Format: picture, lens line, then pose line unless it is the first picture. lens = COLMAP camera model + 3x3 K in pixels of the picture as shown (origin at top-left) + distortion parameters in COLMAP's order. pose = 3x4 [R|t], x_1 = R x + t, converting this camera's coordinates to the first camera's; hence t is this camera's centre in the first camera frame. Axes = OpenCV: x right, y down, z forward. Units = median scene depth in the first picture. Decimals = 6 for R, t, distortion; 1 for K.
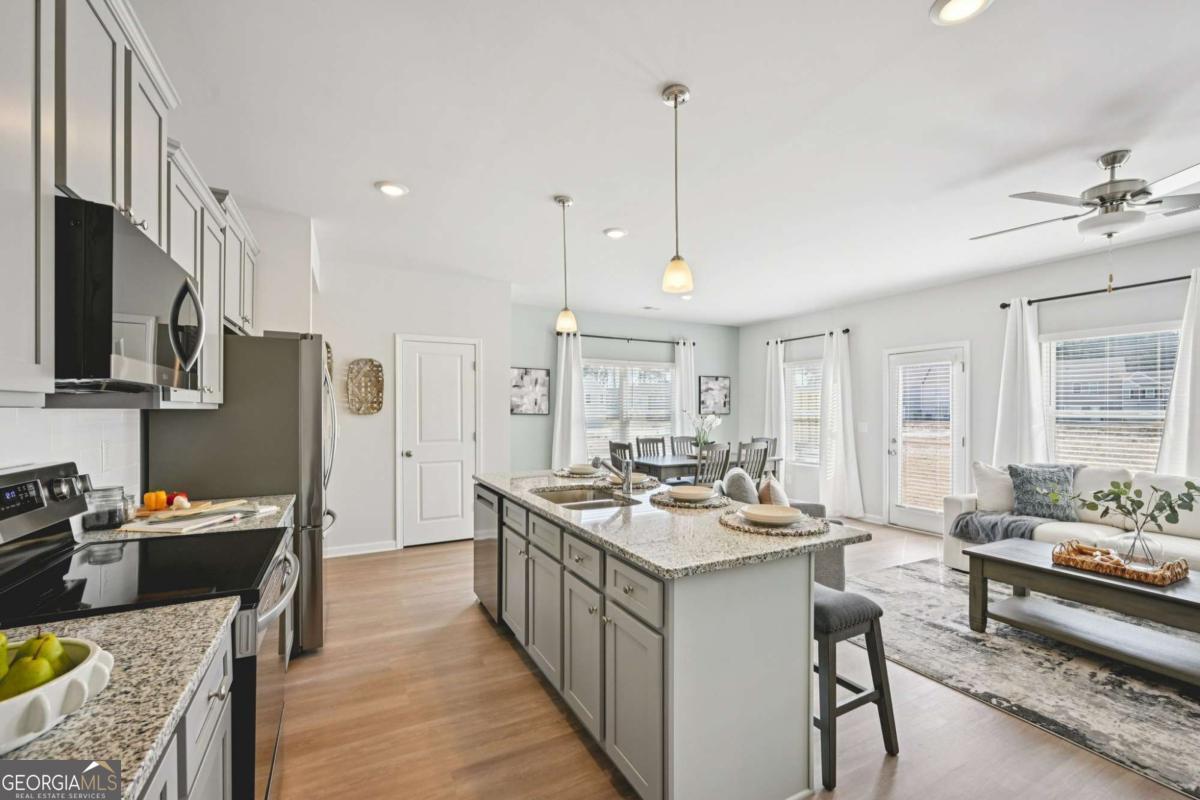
lens RADIAL K [[504.9, 0, 600.0], [0, 504.9, 400.0], [0, 0, 1]] dist [-0.000165, -0.000008]
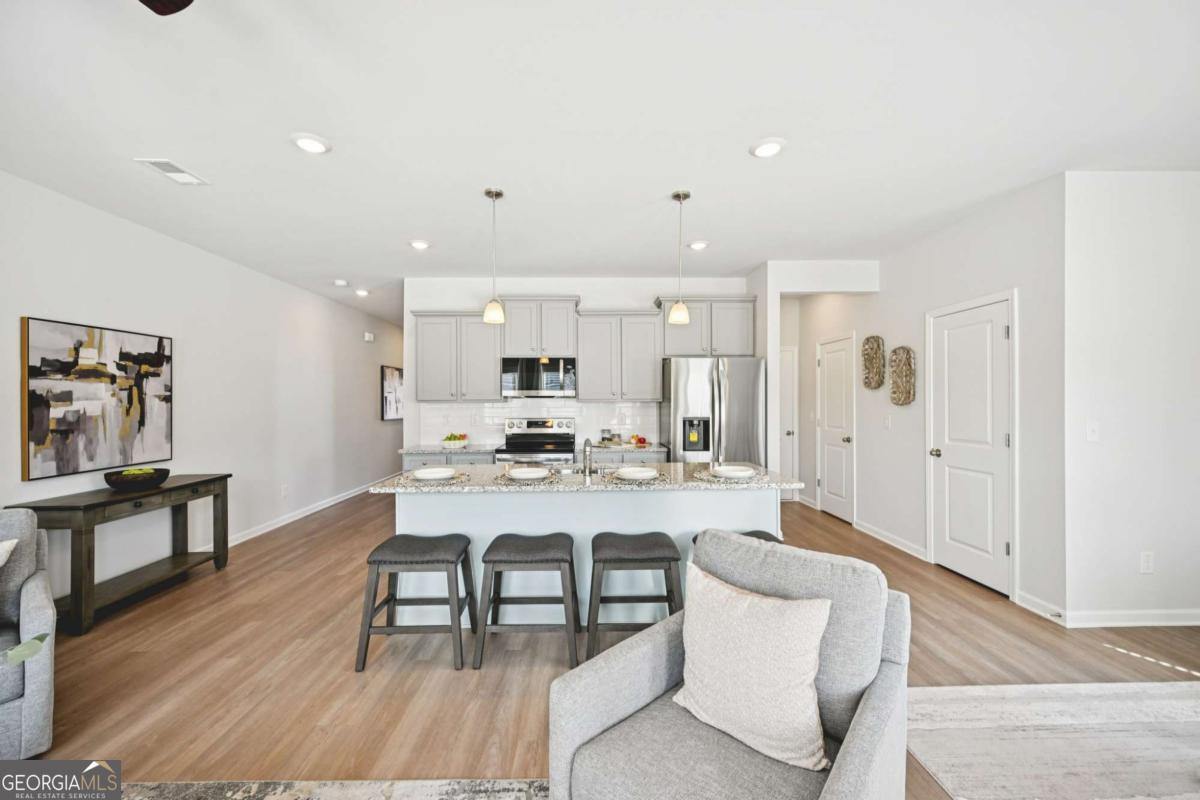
lens RADIAL K [[469.6, 0, 602.7], [0, 469.6, 399.5], [0, 0, 1]] dist [-0.001644, -0.000315]
pose [[-0.436990, -0.001865, -0.899464, 0.552606], [0.015418, 0.999835, -0.009564, 0.017741], [0.899334, -0.018047, -0.436890, 0.845214]]
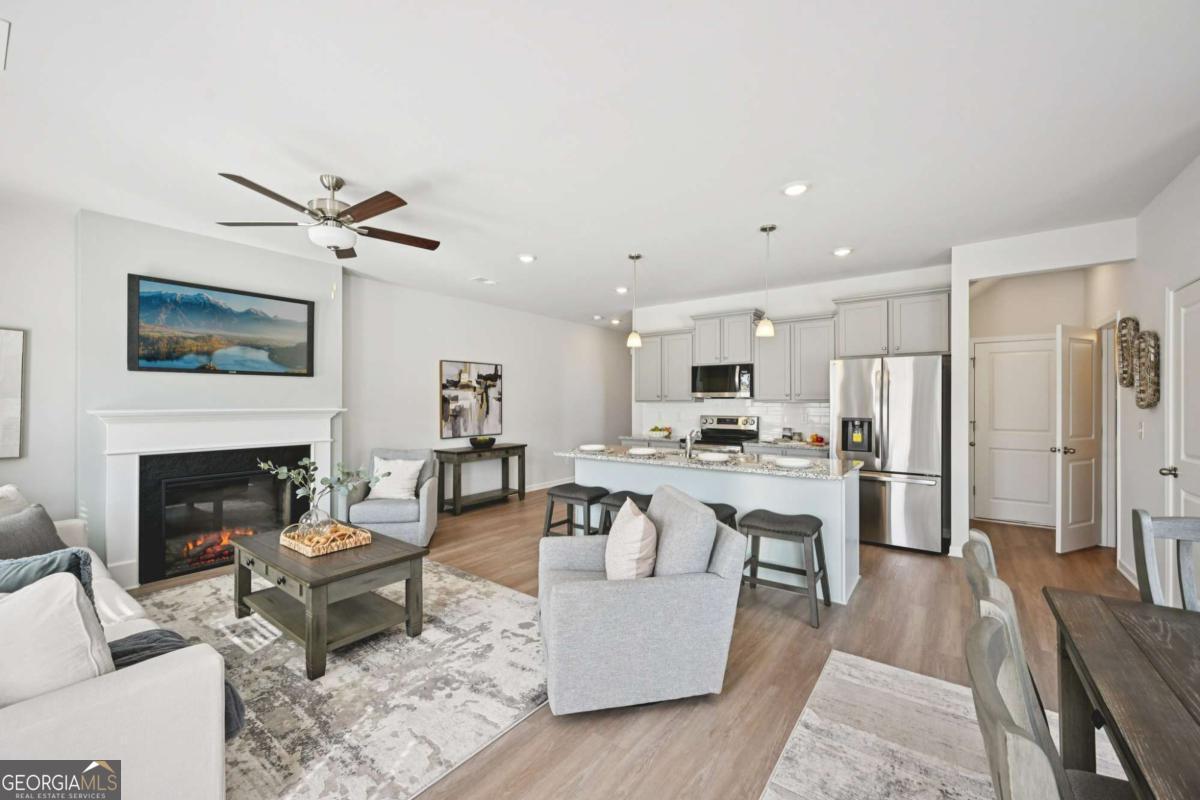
lens RADIAL K [[469.6, 0, 602.7], [0, 469.6, 399.5], [0, 0, 1]] dist [-0.001644, -0.000315]
pose [[-0.897347, -0.001666, -0.441322, 0.505825], [0.005899, 0.999858, -0.015770, 0.021748], [0.441286, -0.016754, -0.897210, 1.209934]]
